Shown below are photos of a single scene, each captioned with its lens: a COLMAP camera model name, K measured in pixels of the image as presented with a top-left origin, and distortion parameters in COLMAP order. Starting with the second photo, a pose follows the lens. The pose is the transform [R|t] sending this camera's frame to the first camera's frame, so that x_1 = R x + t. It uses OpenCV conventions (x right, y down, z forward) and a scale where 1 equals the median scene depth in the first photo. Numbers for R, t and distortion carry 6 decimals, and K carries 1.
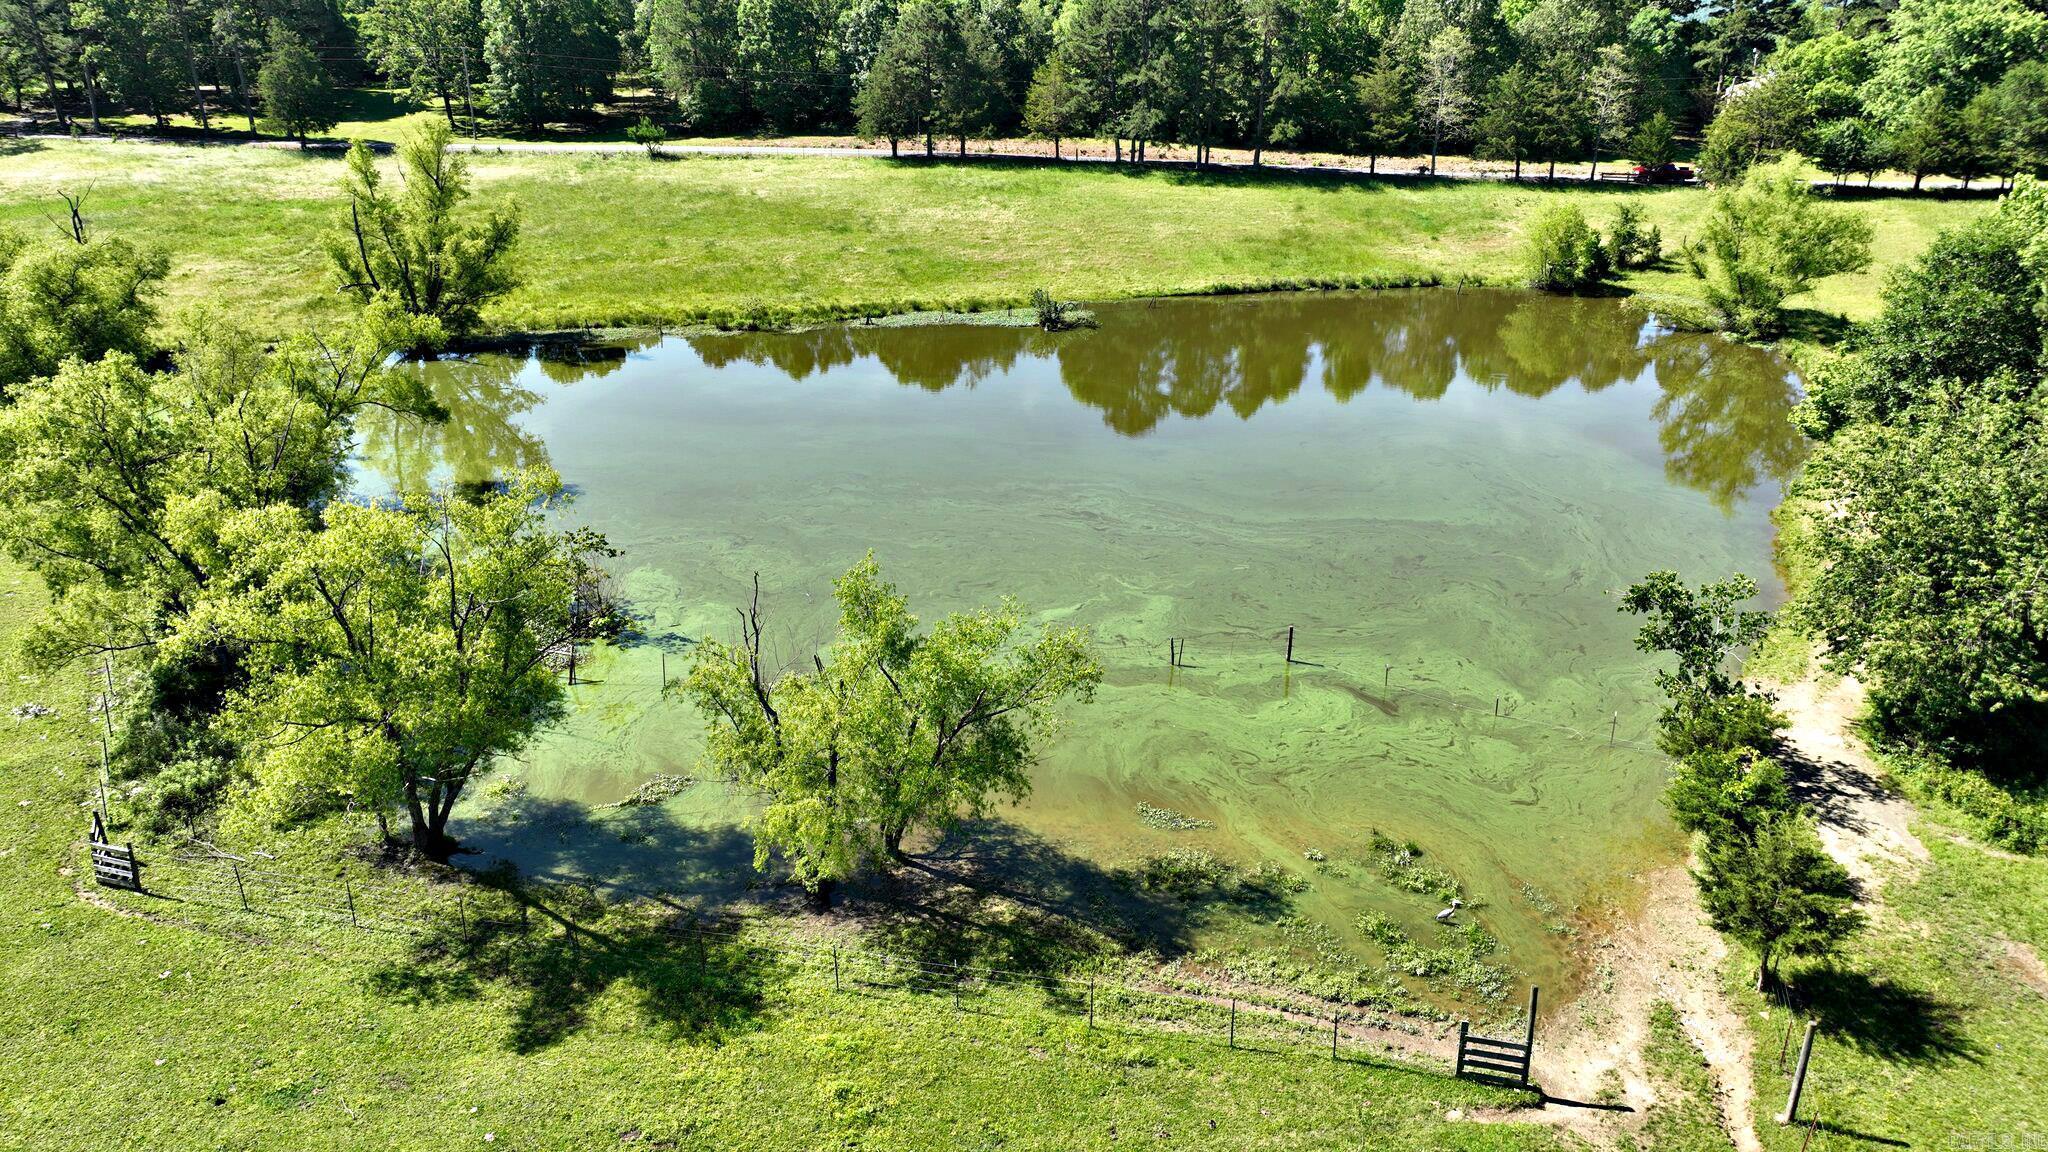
lens RADIAL K [[1464.5, 0, 1020.3], [0, 1464.5, 585.0], [0, 0, 1]] dist [0.001721, 0.018937]
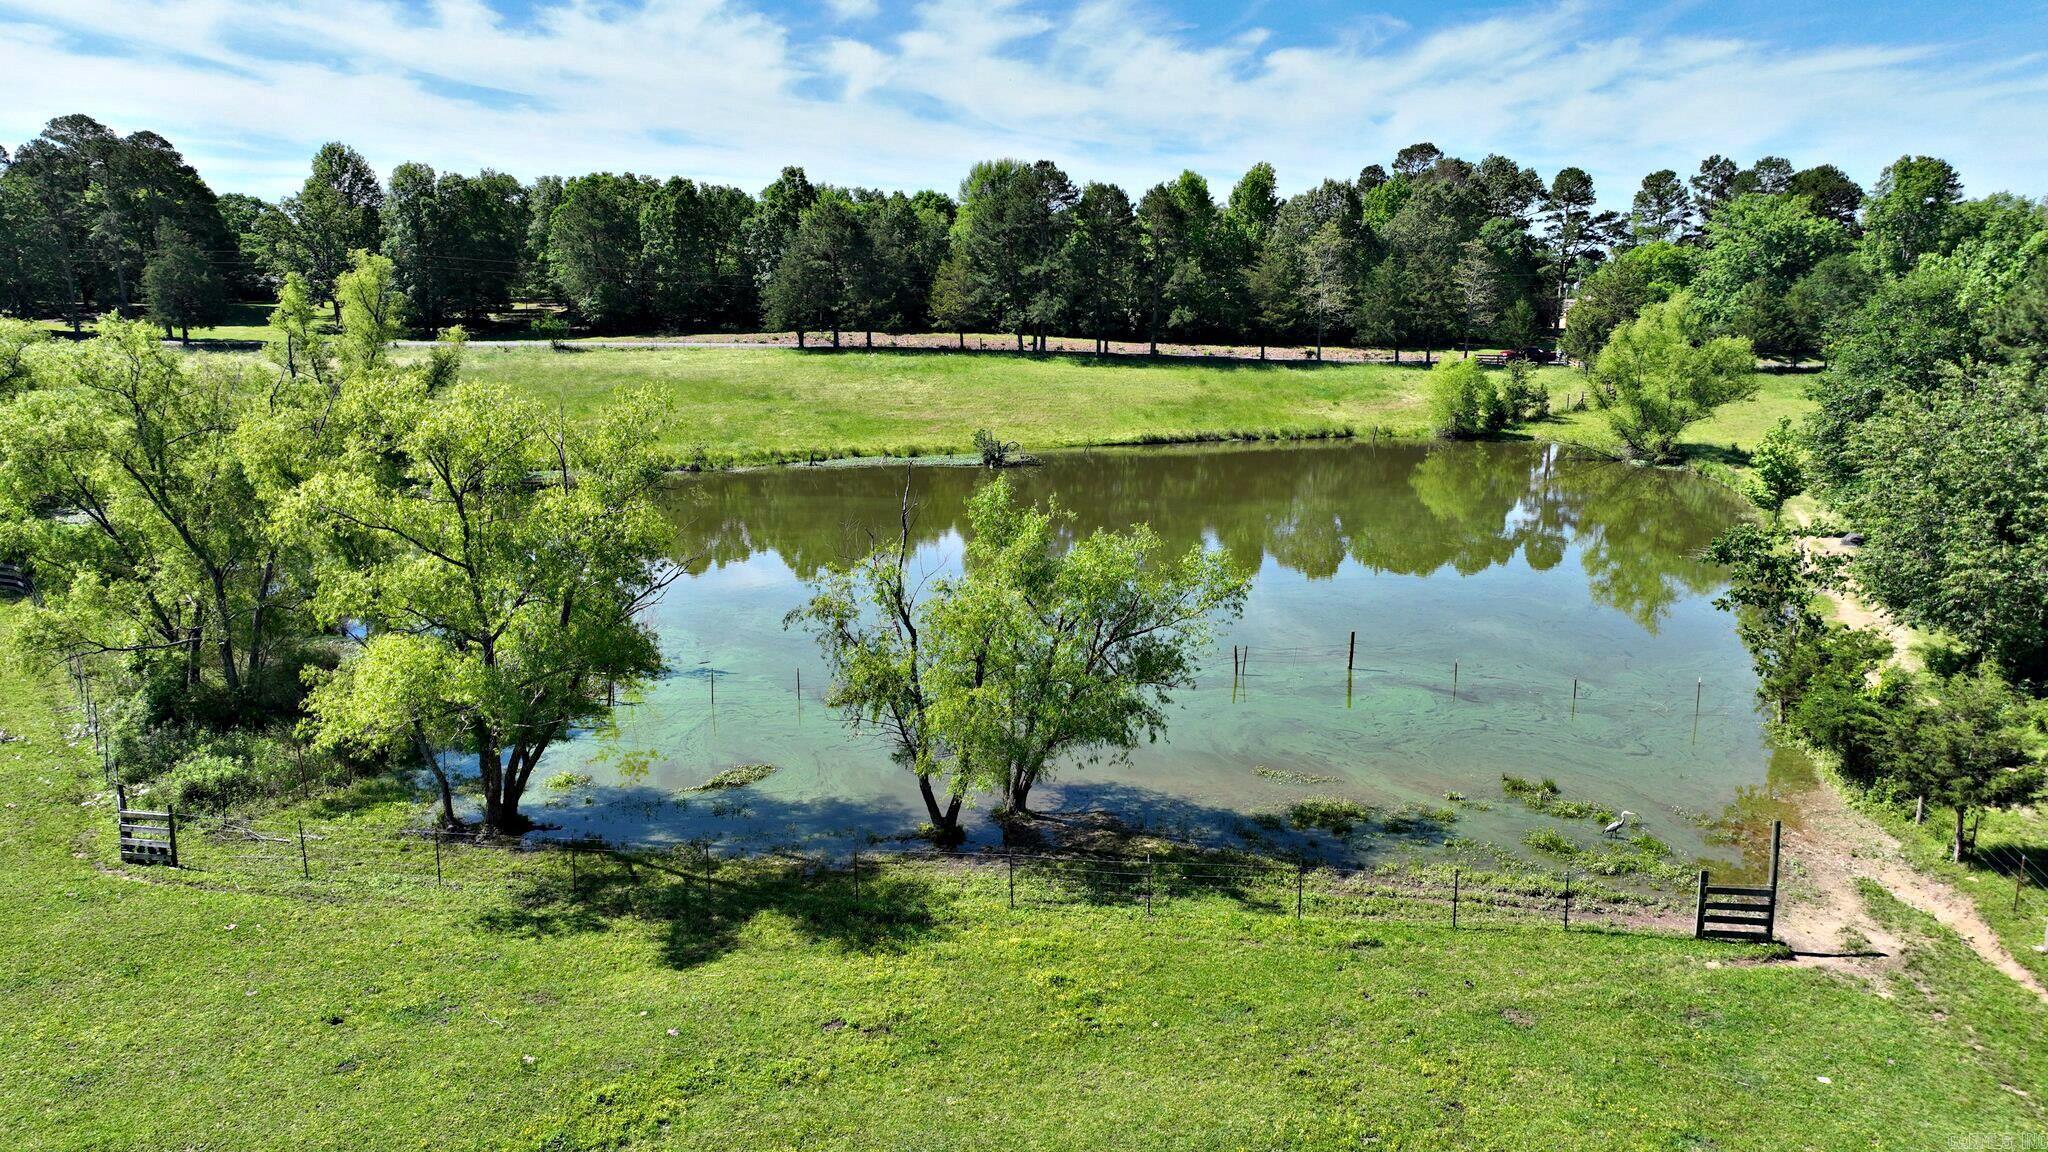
lens RADIAL K [[1464.5, 0, 1025.8], [0, 1464.5, 575.0], [0, 0, 1]] dist [0.001721, 0.018937]
pose [[0.993932, -0.019273, 0.108294, -0.064495], [0.038266, 0.983619, -0.176150, 0.071975], [-0.103125, 0.179225, 0.978388, 0.022427]]
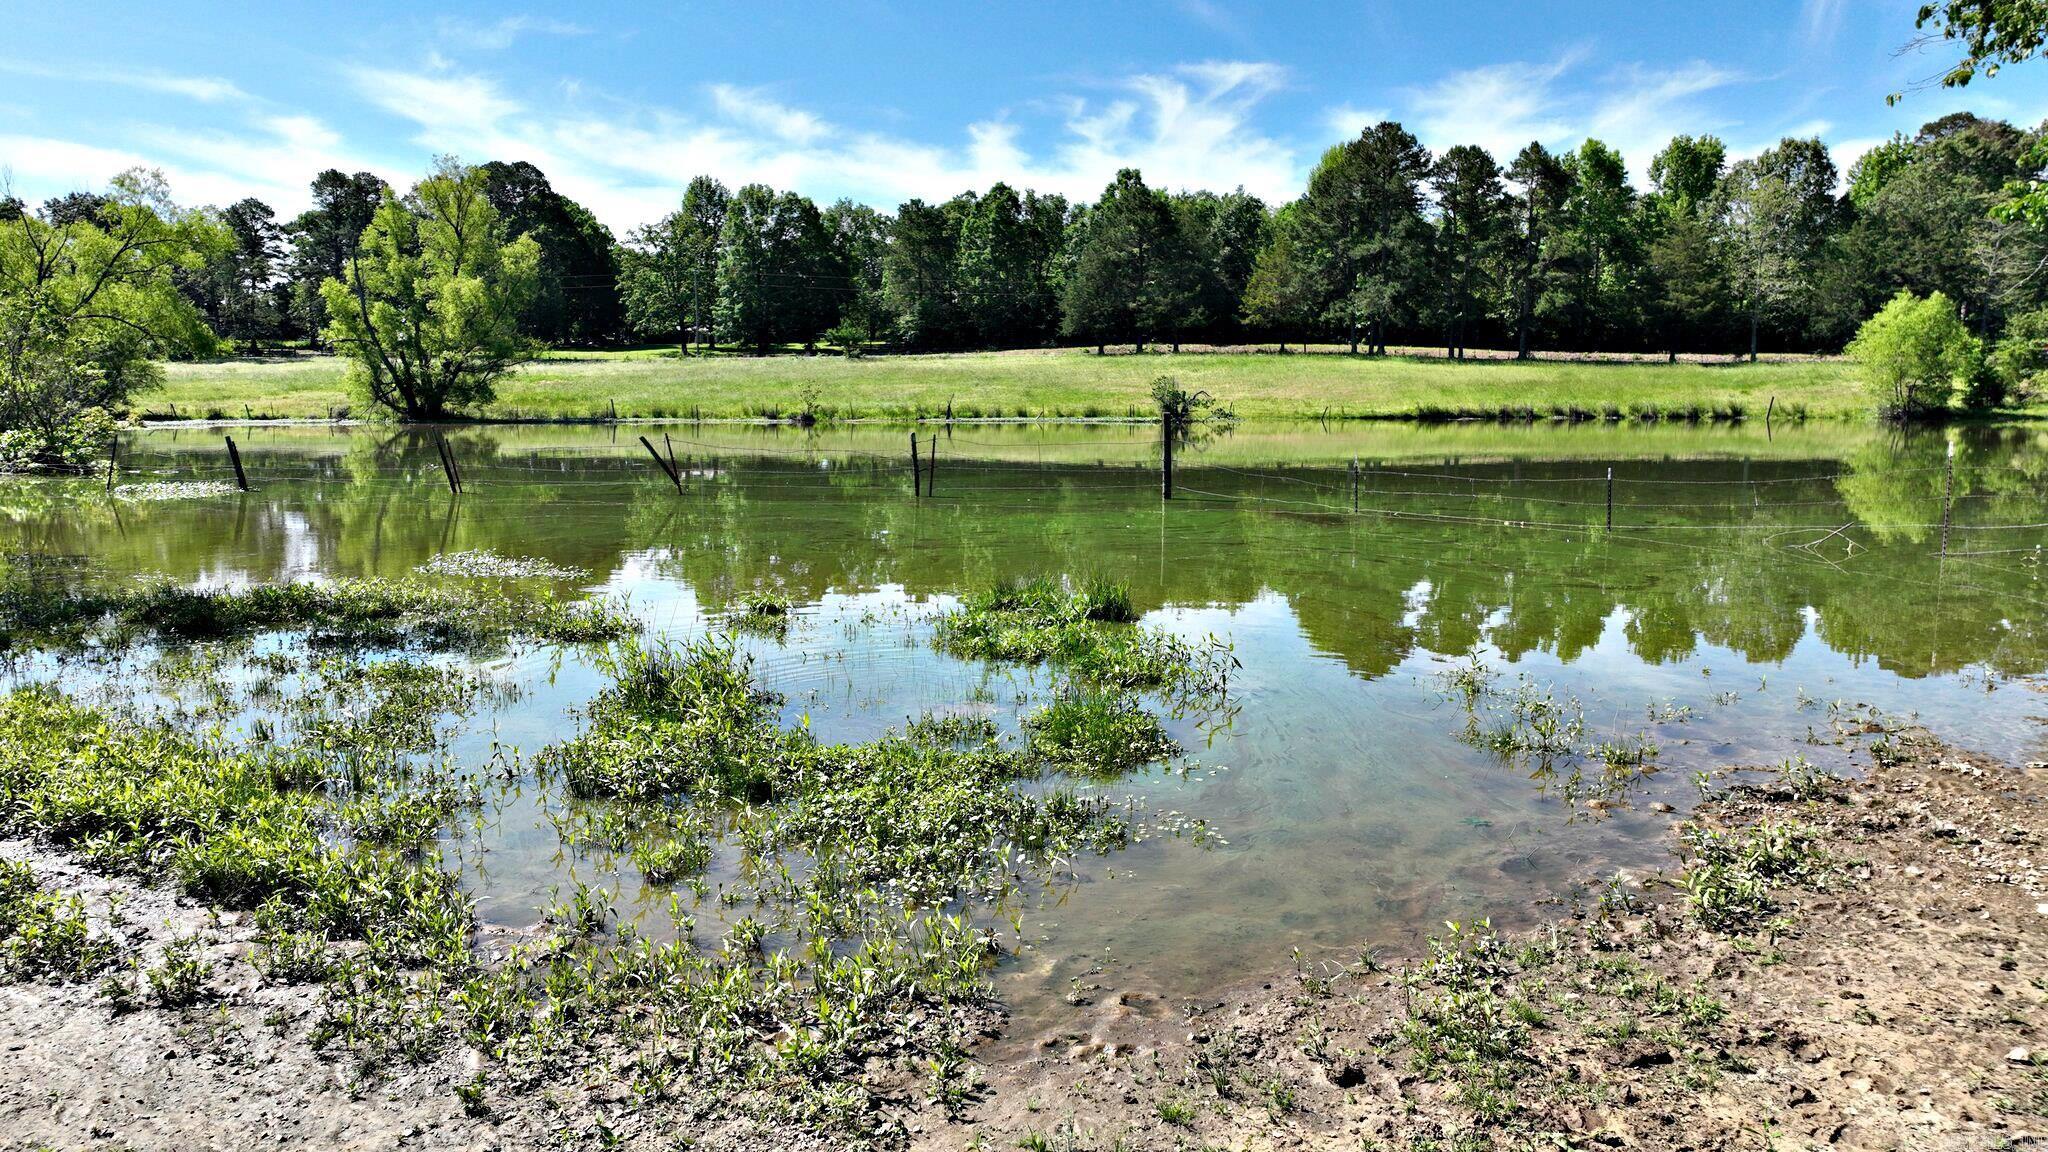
lens RADIAL K [[1464.5, 0, 1023.3], [0, 1464.5, 582.3], [0, 0, 1]] dist [0.001721, 0.018937]
pose [[0.972533, 0.030919, -0.230700, 0.115290], [-0.087487, 0.967020, -0.239205, 0.088672], [0.215696, 0.252818, 0.943164, 0.267033]]
